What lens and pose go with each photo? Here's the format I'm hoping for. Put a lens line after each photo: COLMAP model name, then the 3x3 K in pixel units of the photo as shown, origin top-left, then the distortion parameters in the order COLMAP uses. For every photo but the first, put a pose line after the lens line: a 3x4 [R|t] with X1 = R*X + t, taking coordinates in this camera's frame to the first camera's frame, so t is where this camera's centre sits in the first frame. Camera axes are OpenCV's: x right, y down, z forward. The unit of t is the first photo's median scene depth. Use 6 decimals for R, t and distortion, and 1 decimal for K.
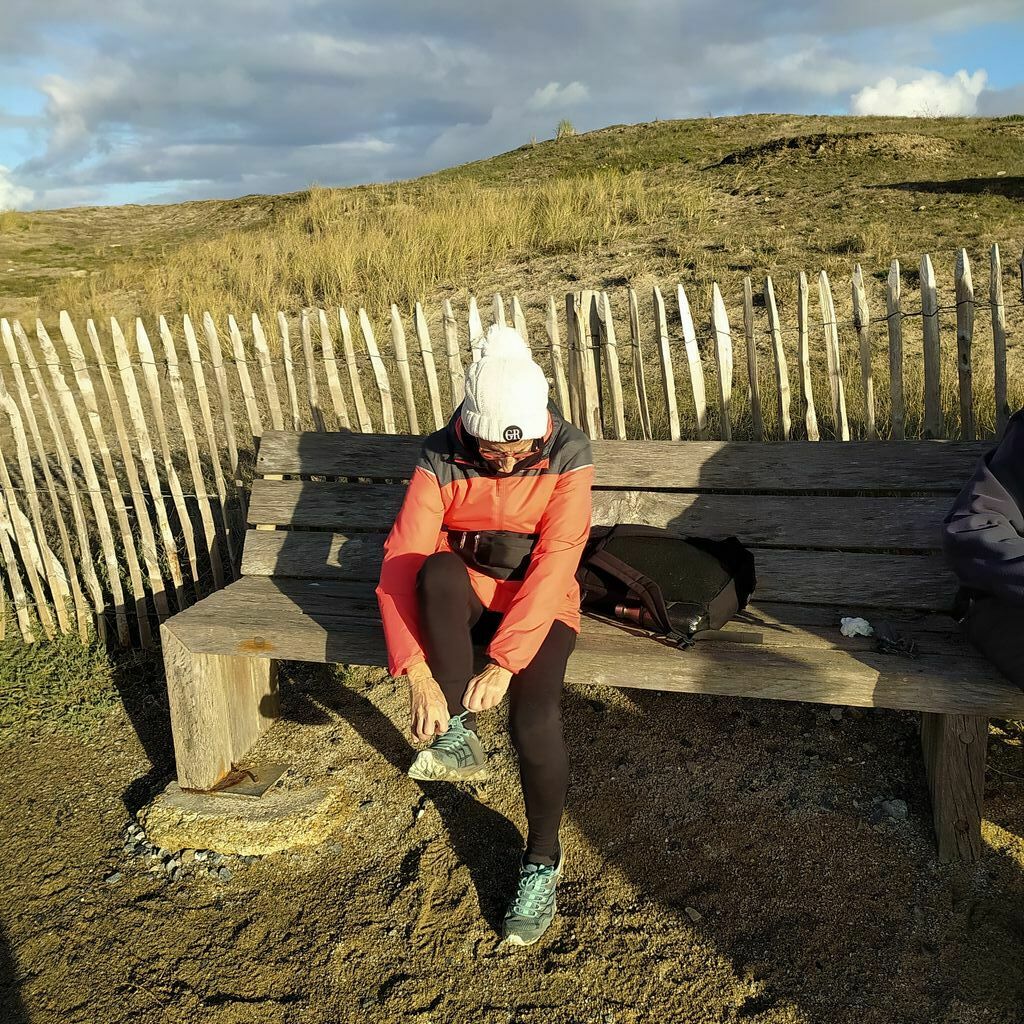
lens RADIAL K [[1001.9, 0, 515.2], [0, 1001.9, 507.0], [0, 0, 1]] dist [0.077247, -0.095015]
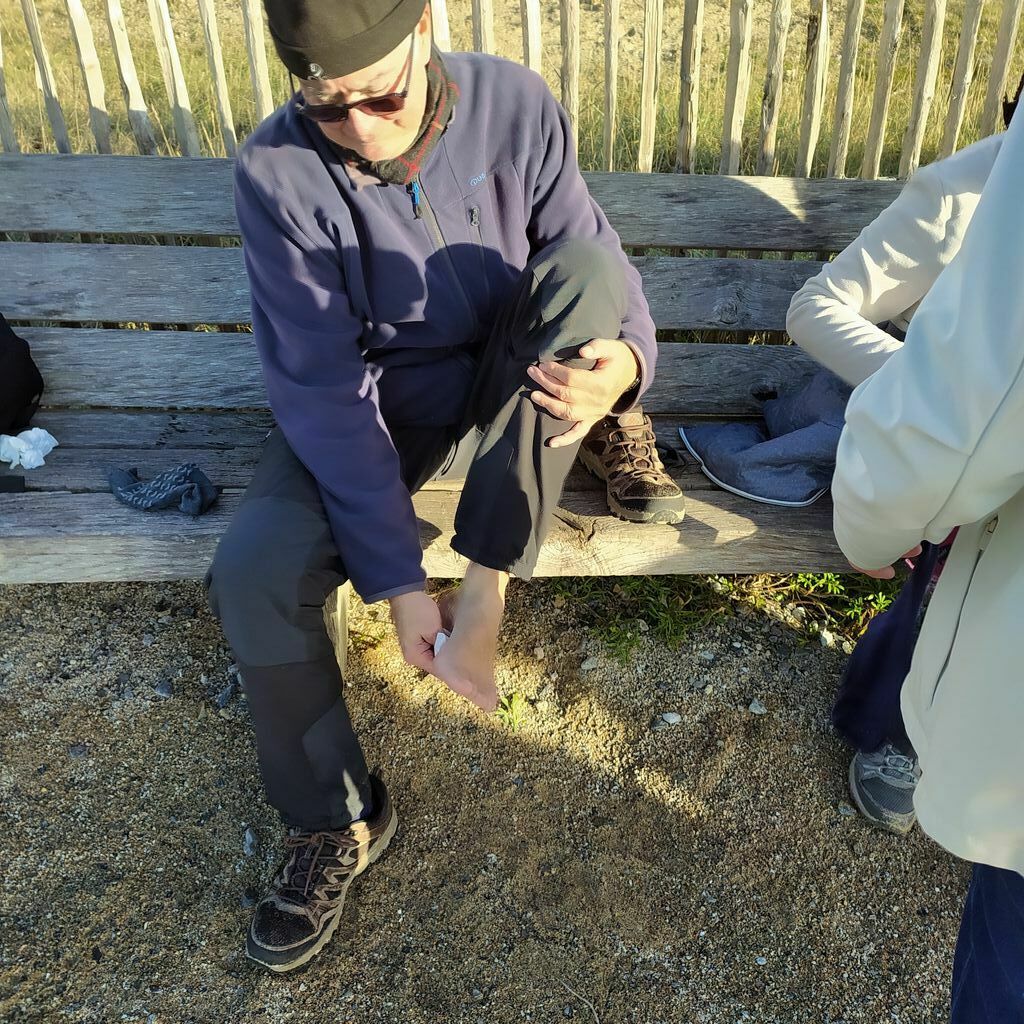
lens RADIAL K [[1001.9, 0, 515.2], [0, 1001.9, 507.0], [0, 0, 1]] dist [0.077247, -0.095015]
pose [[0.920111, -0.108563, 0.376312, 0.268561], [-0.004787, 0.957627, 0.287971, -0.040100], [-0.391629, -0.266767, 0.880603, 0.279764]]
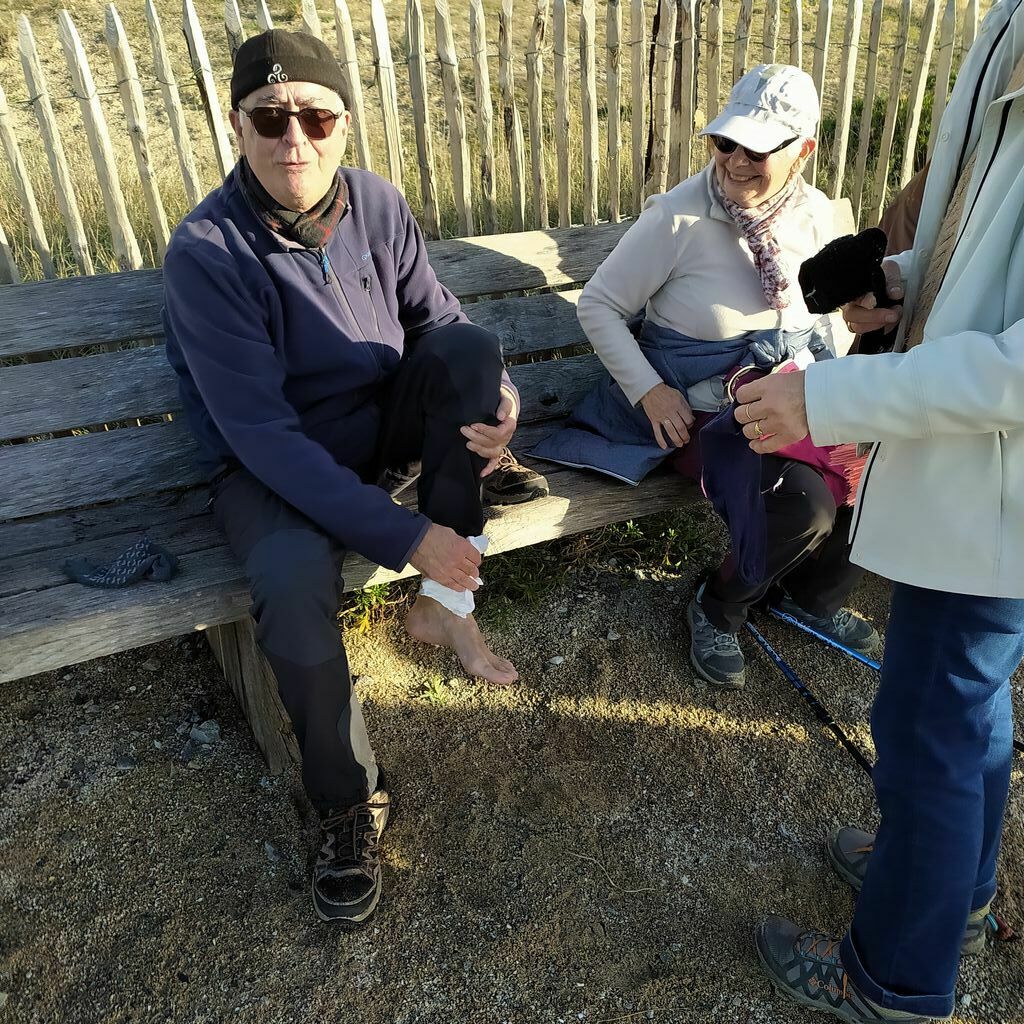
lens RADIAL K [[1020.1, 0, 509.7], [0, 1020.1, 526.9], [0, 0, 1]] dist [0.049721, -0.025568]
pose [[0.689181, -0.278244, 0.669036, 0.028325], [0.133629, 0.956301, 0.260061, -0.046059], [-0.712160, -0.089826, 0.696246, 0.235721]]
